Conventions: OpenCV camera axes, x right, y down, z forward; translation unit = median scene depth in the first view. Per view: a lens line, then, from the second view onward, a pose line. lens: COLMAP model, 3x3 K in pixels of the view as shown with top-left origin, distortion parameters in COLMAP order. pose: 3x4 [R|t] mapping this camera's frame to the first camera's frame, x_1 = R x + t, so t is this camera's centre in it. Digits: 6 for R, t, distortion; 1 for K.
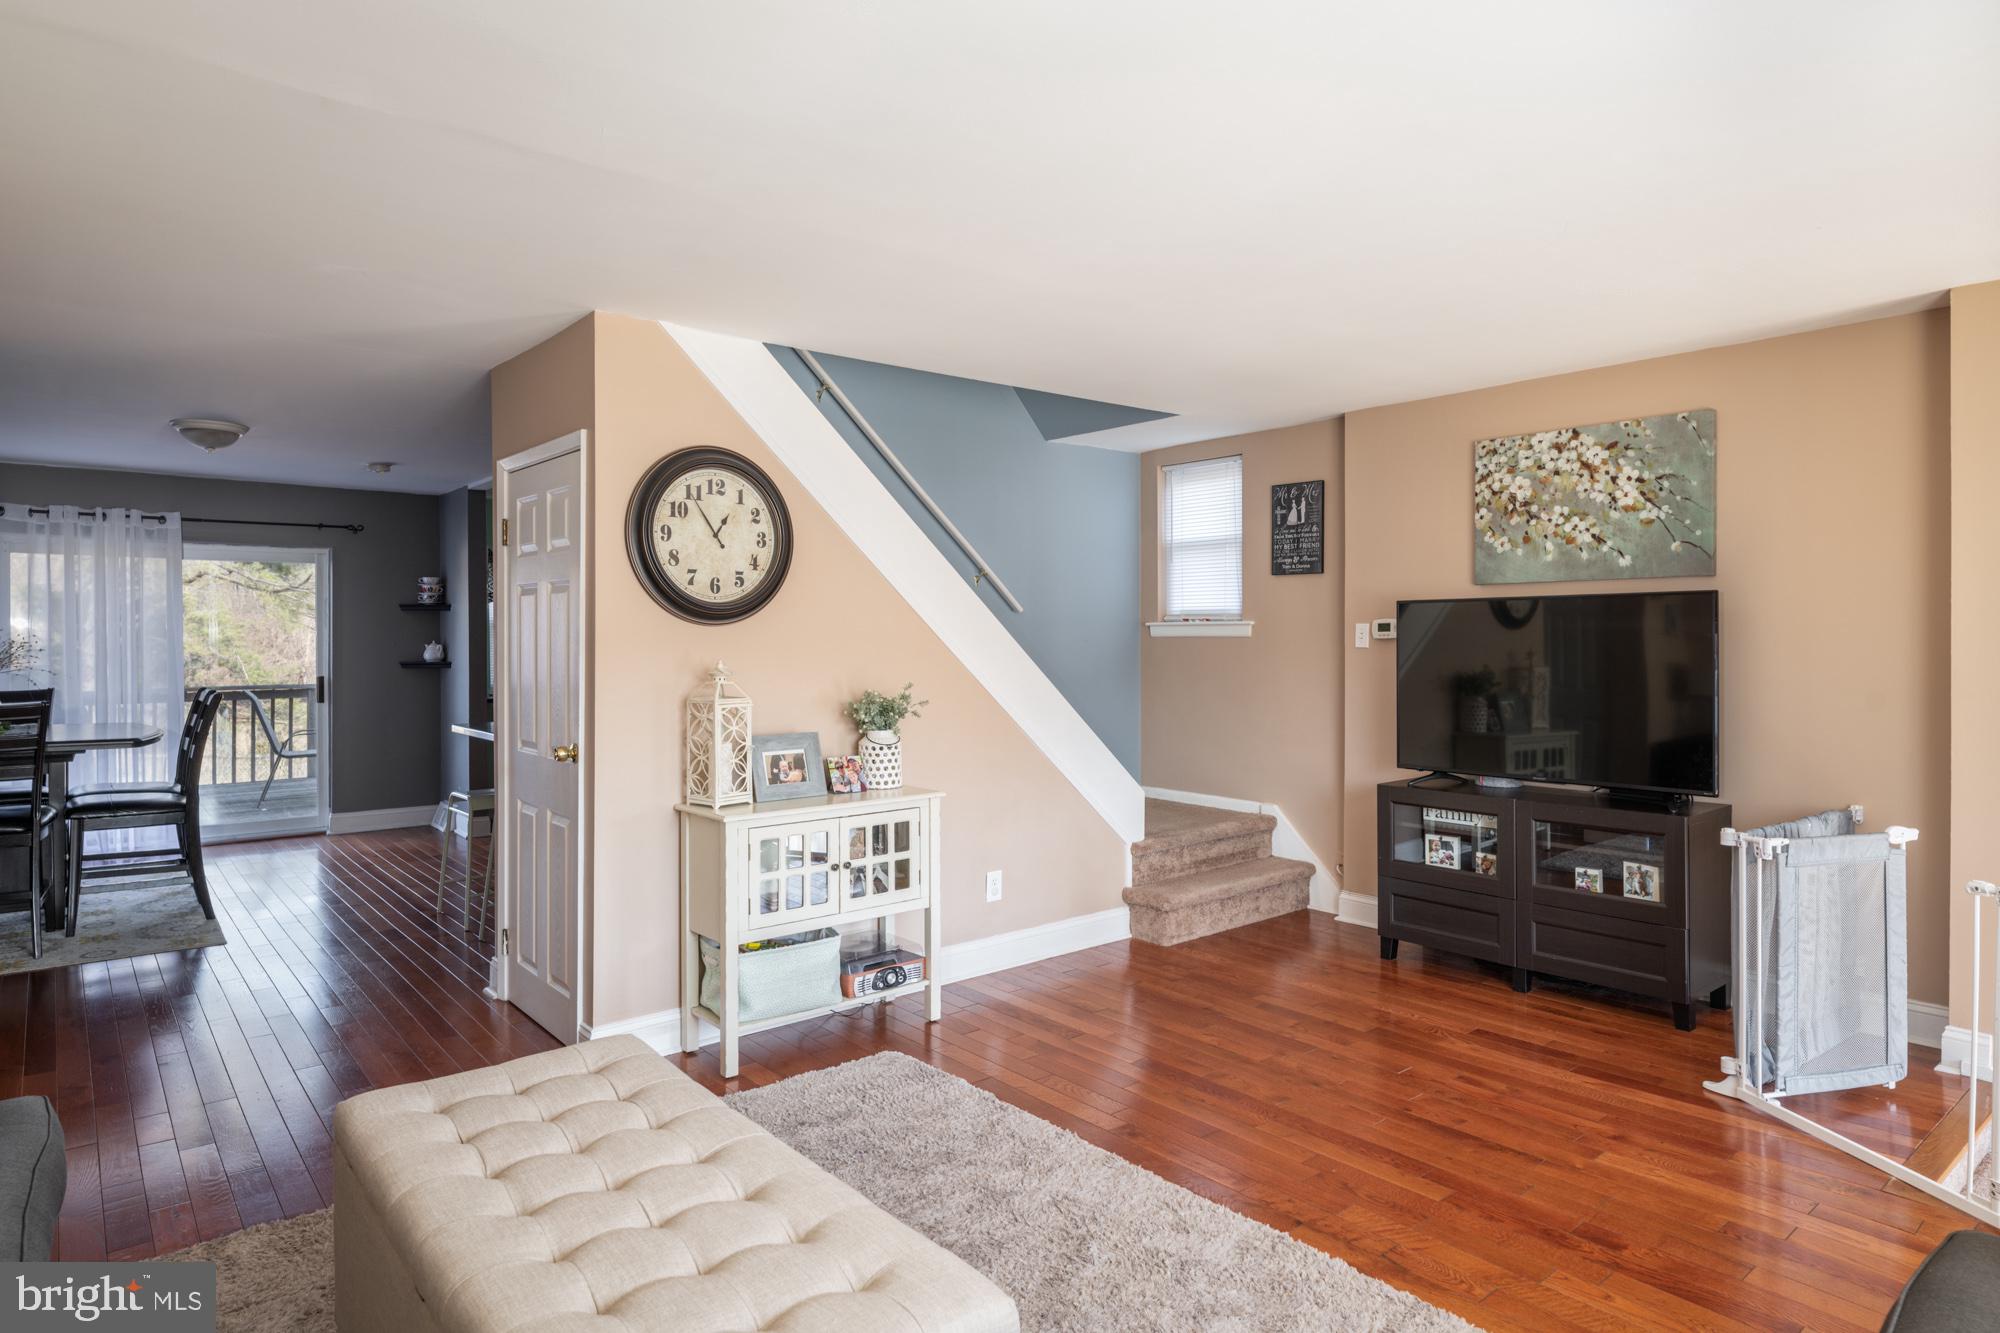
lens RADIAL K [[1118.3, 0, 999.2], [0, 1118.3, 647.6], [0, 0, 1]] dist [-0.004019, -0.000640]
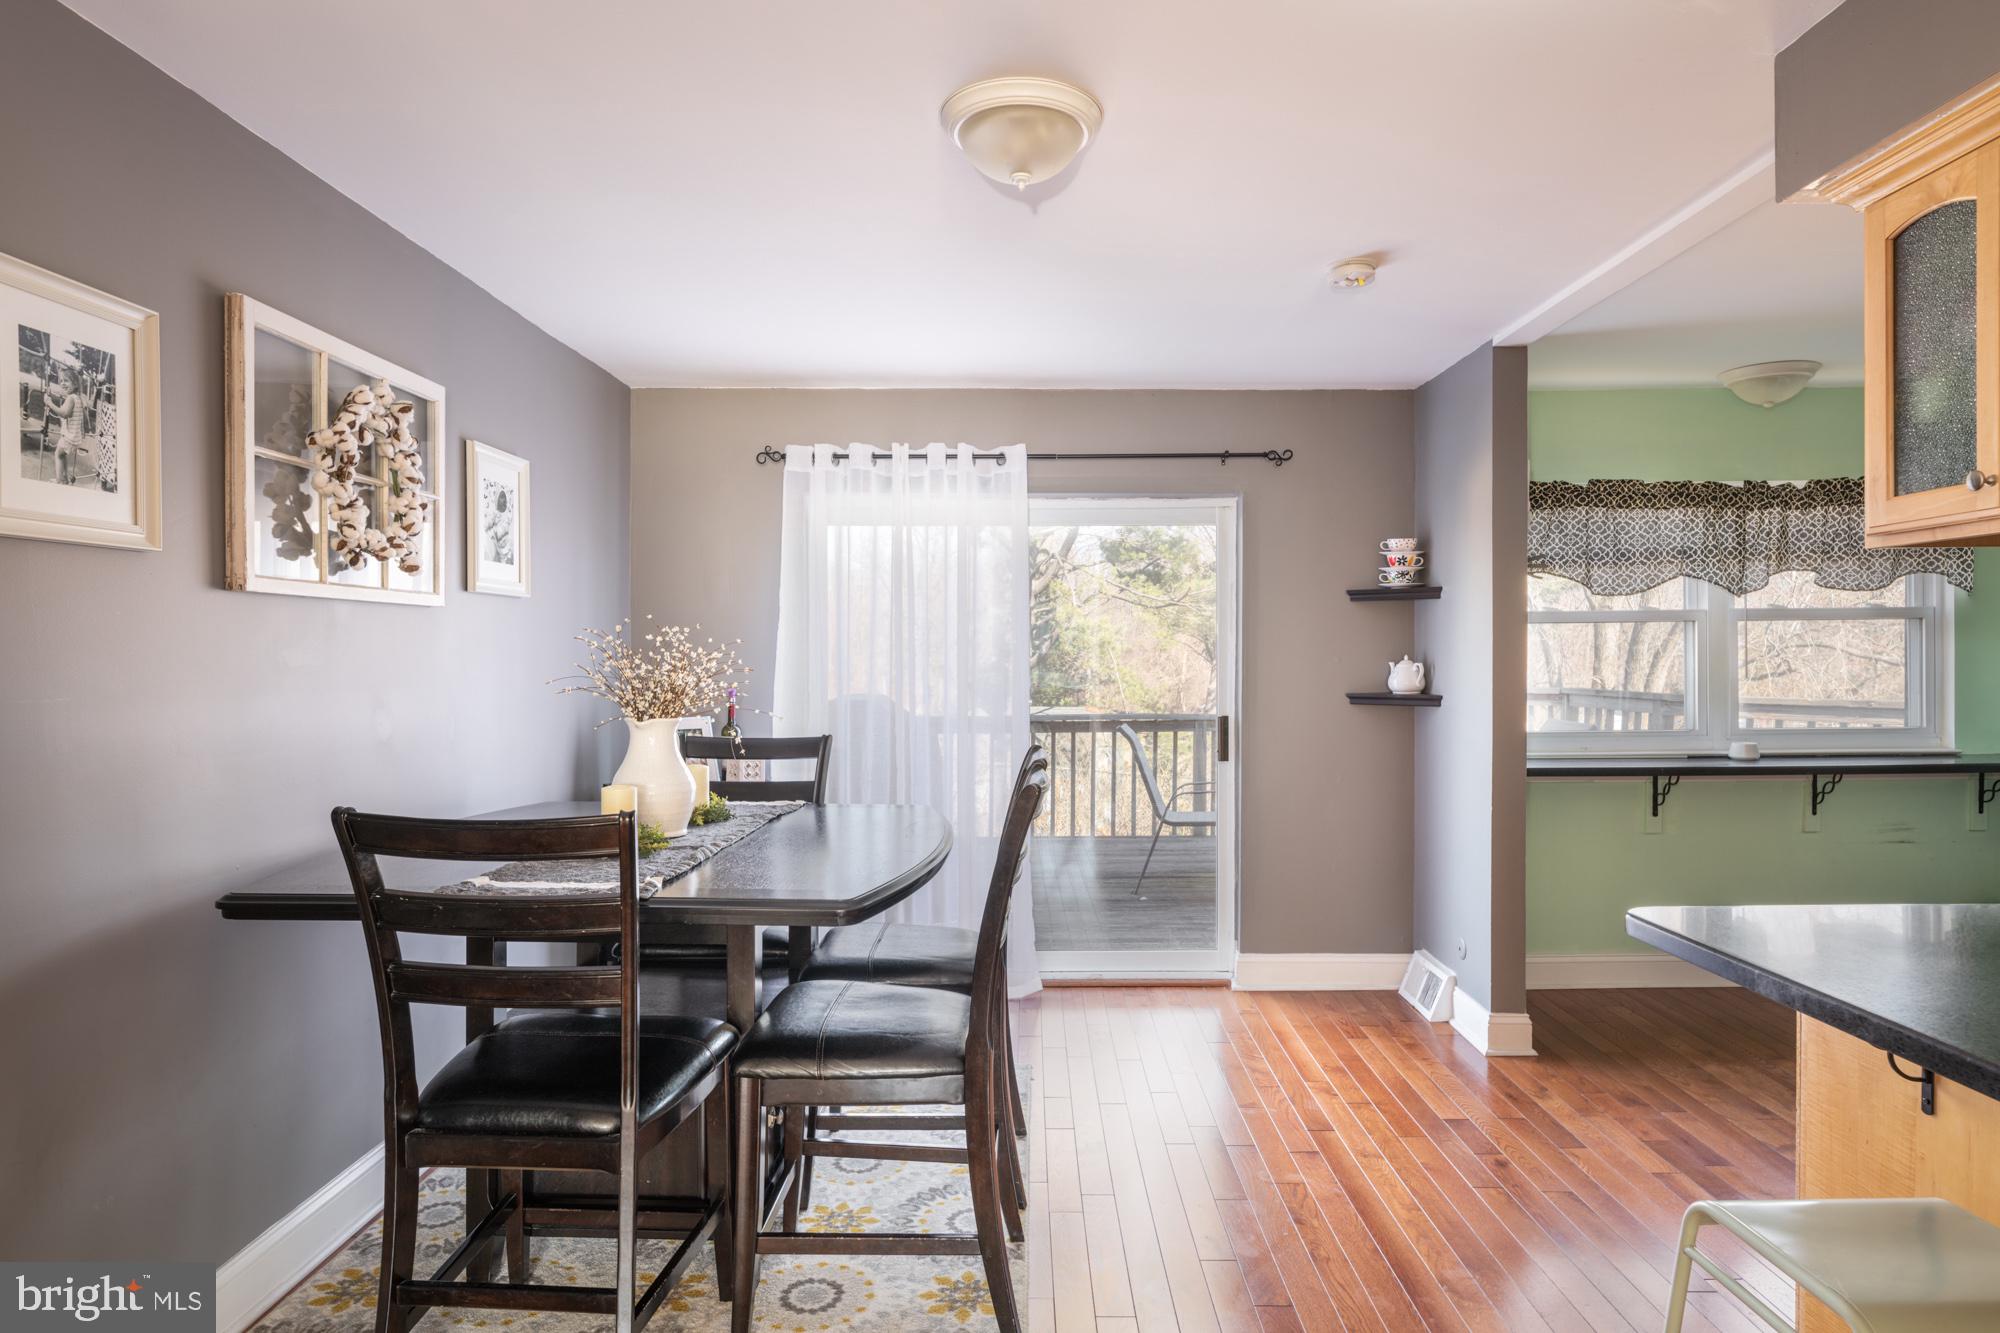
lens RADIAL K [[1118.3, 0, 996.3], [0, 1118.3, 663.4], [0, 0, 1]] dist [-0.004019, -0.000640]
pose [[0.752420, 0.001365, -0.658682, -0.267383], [-0.002568, 0.999996, -0.000860, -0.001224], [0.658679, 0.002338, 0.752421, 0.412654]]
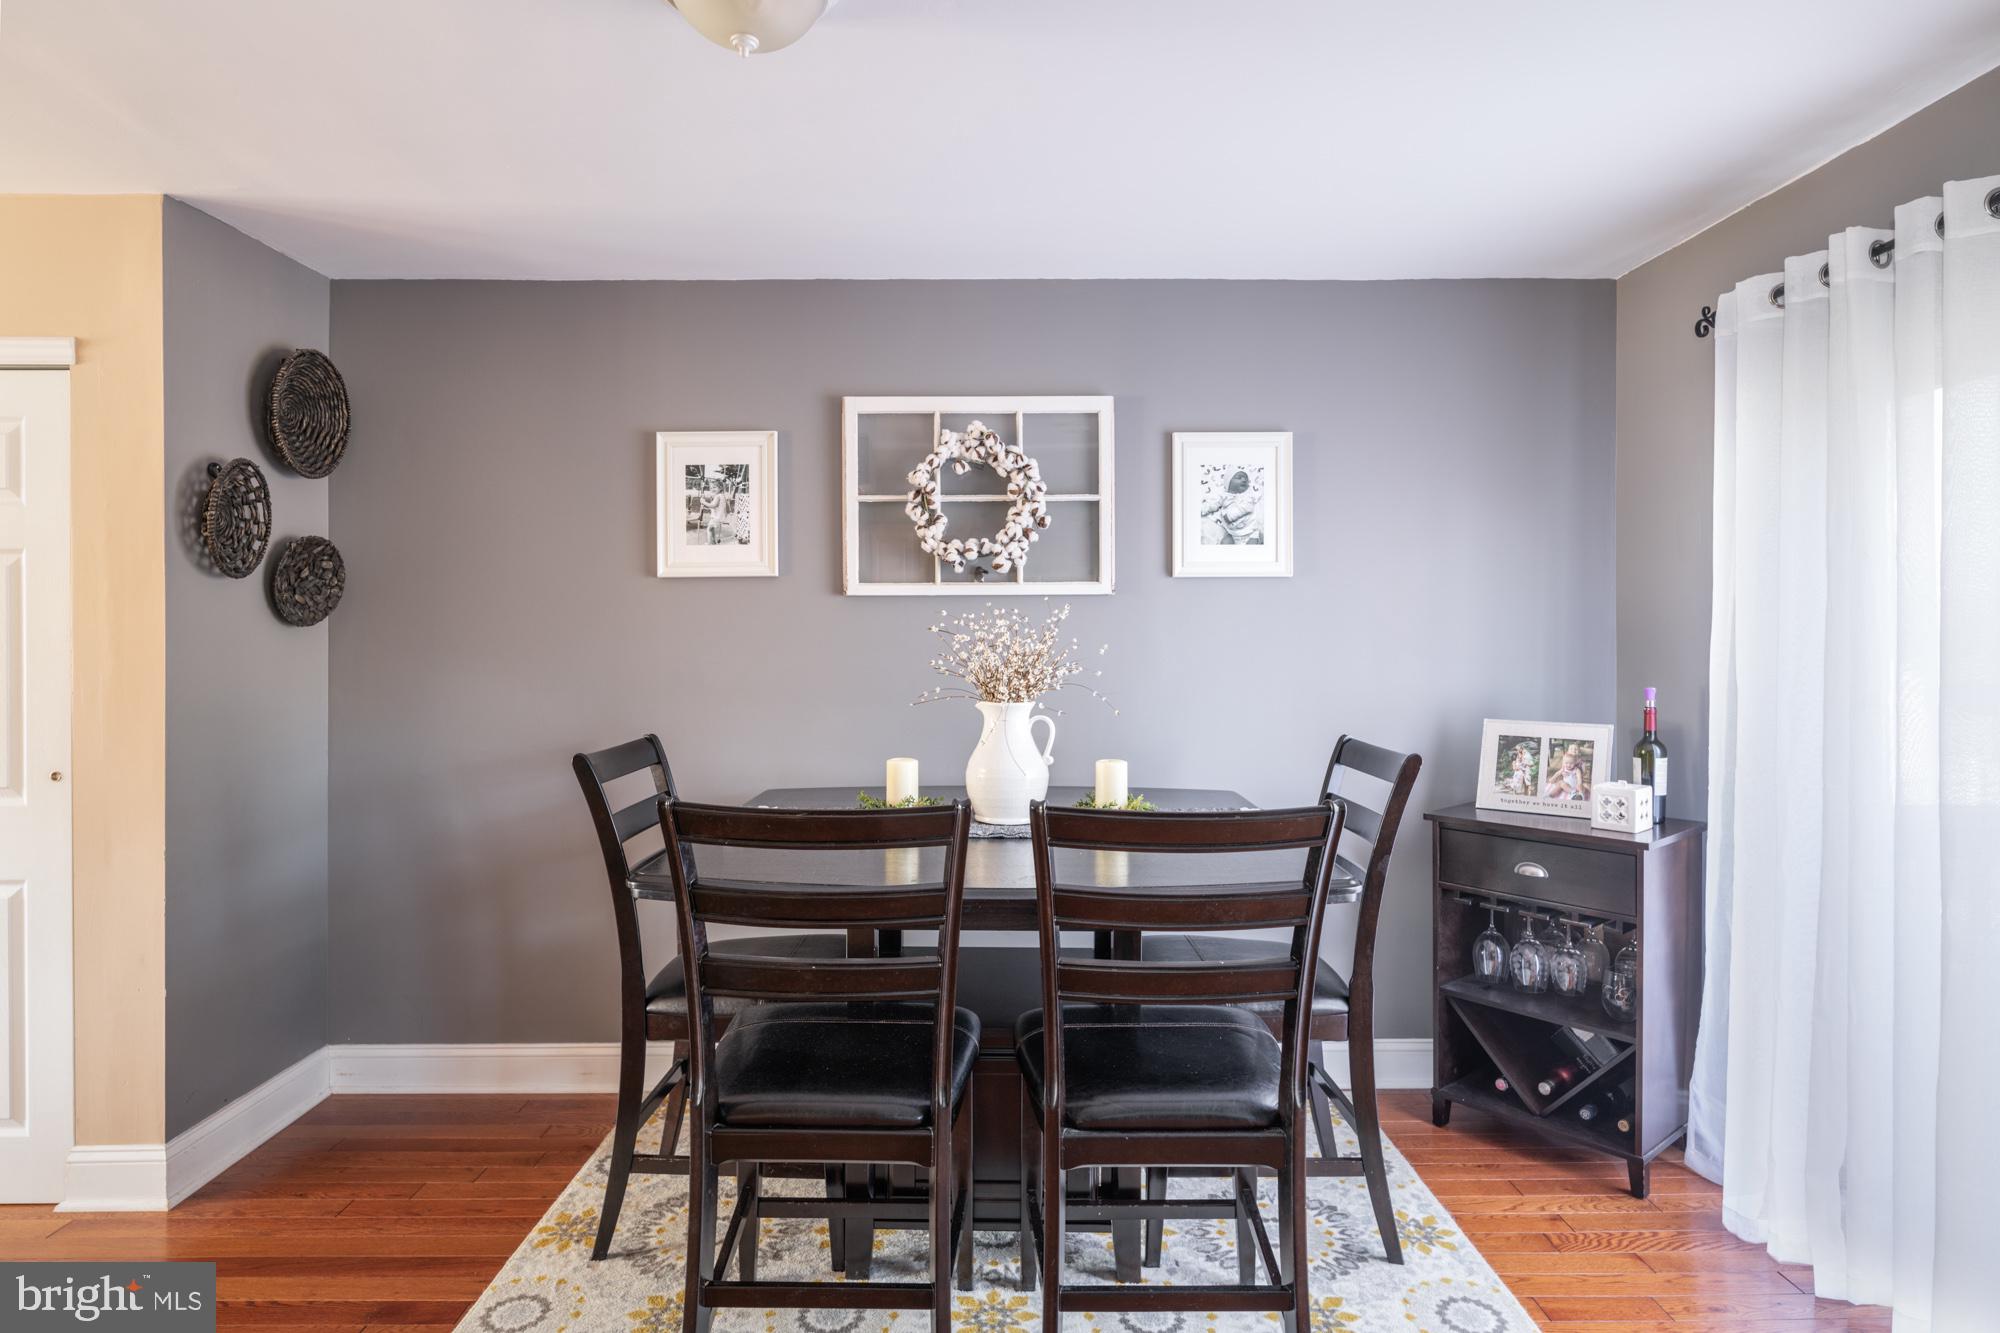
lens RADIAL K [[1118.3, 0, 1005.7], [0, 1118.3, 653.9], [0, 0, 1]] dist [-0.004019, -0.000640]
pose [[-0.625262, 0.009253, -0.780360, -0.313927], [-0.006010, 0.999843, 0.016671, -0.005450], [0.780392, 0.015114, -0.625108, 0.912401]]
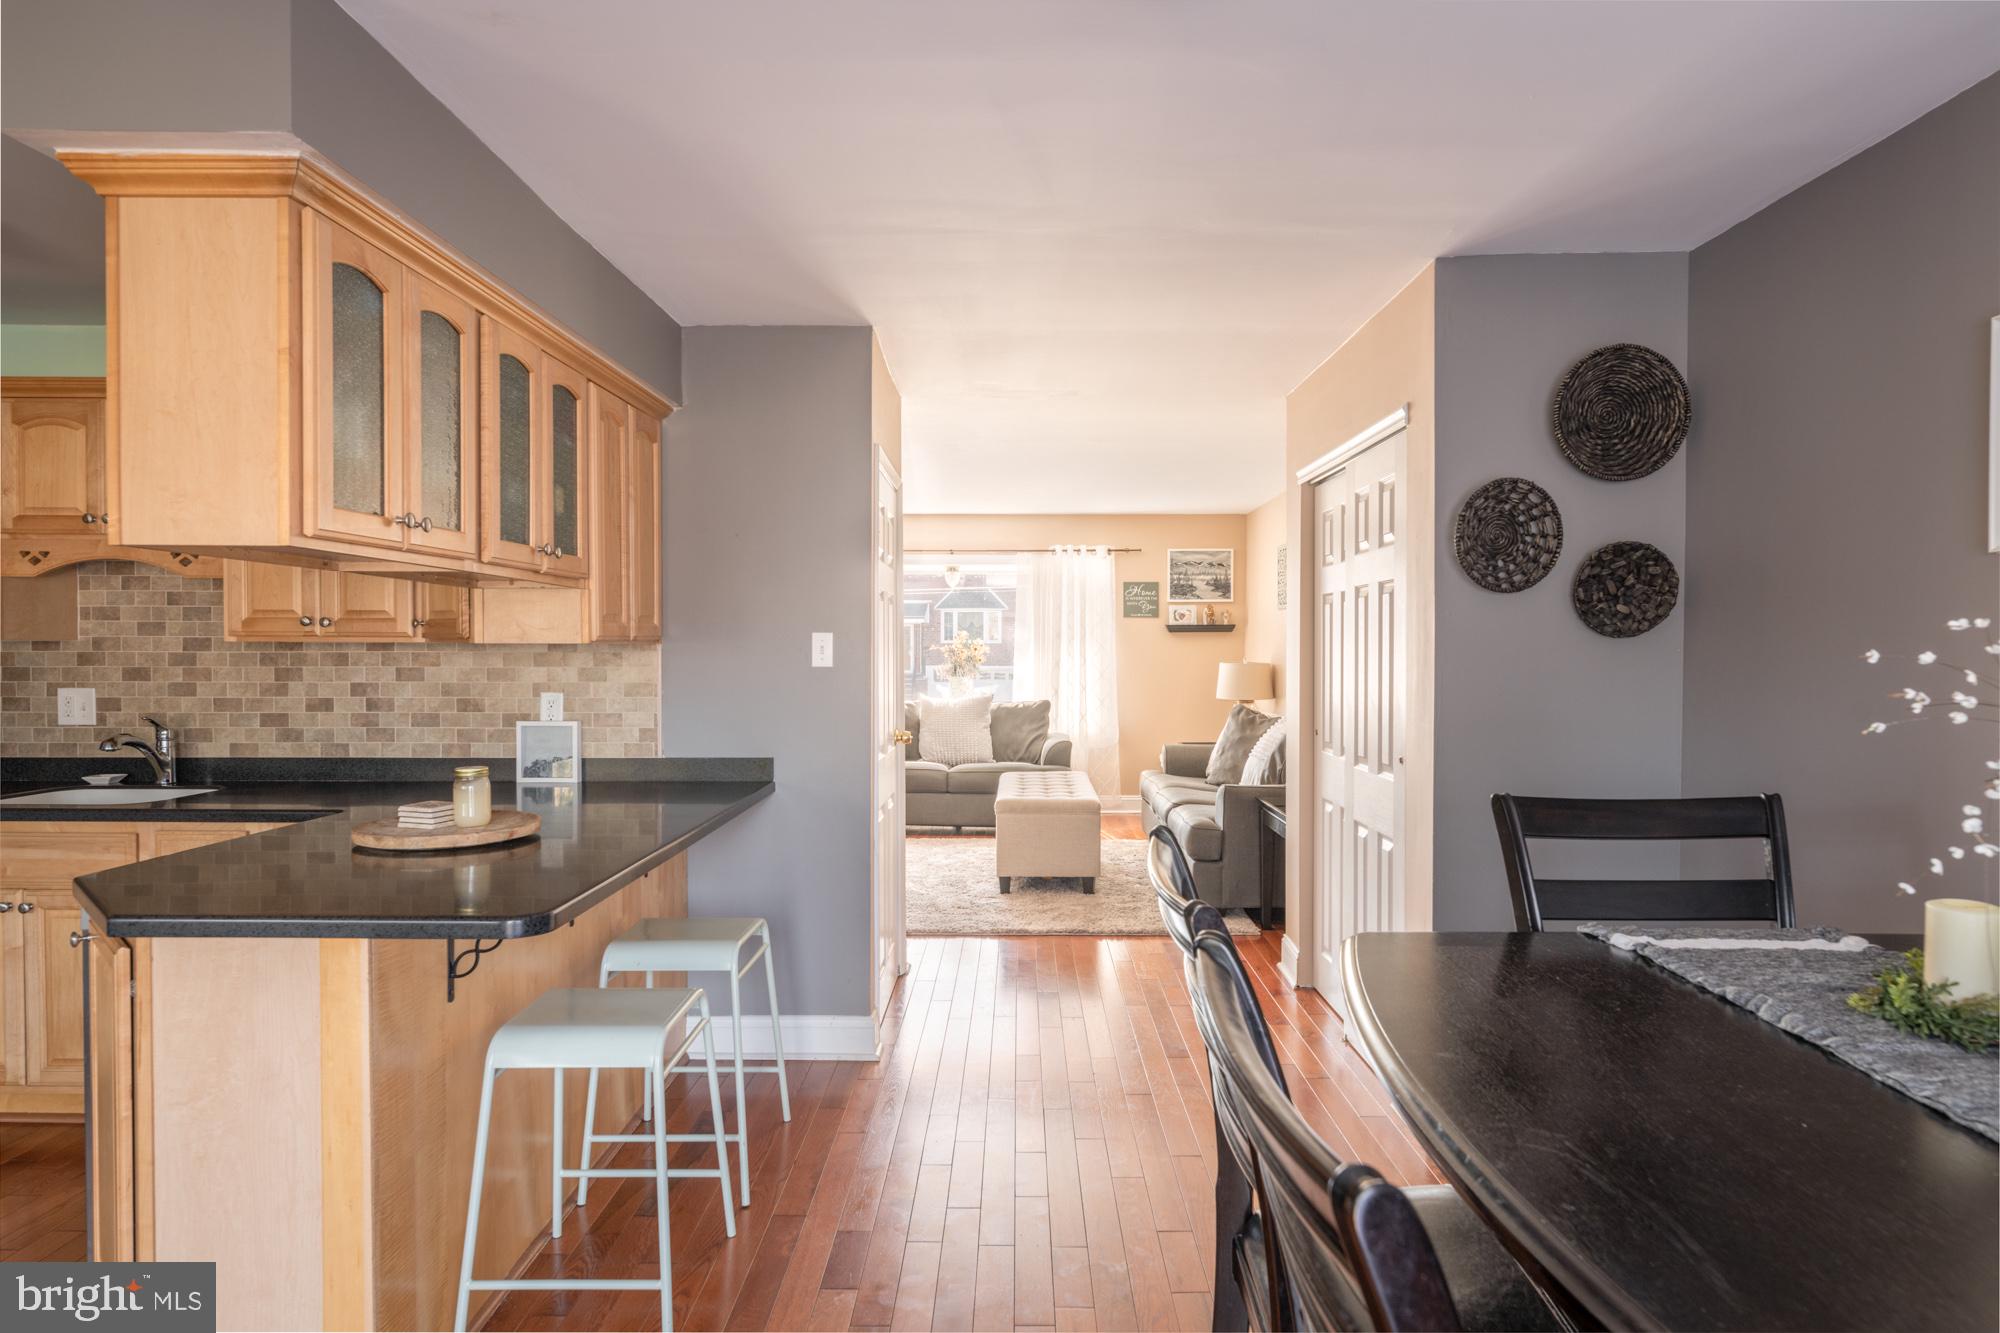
lens RADIAL K [[1118.3, 0, 1009.3], [0, 1118.3, 665.5], [0, 0, 1]] dist [-0.004019, -0.000640]
pose [[-0.766606, -0.013723, 0.641971, -0.633117], [0.003026, 0.999683, 0.024982, -0.008425], [-0.642110, 0.021094, -0.766322, 0.884589]]
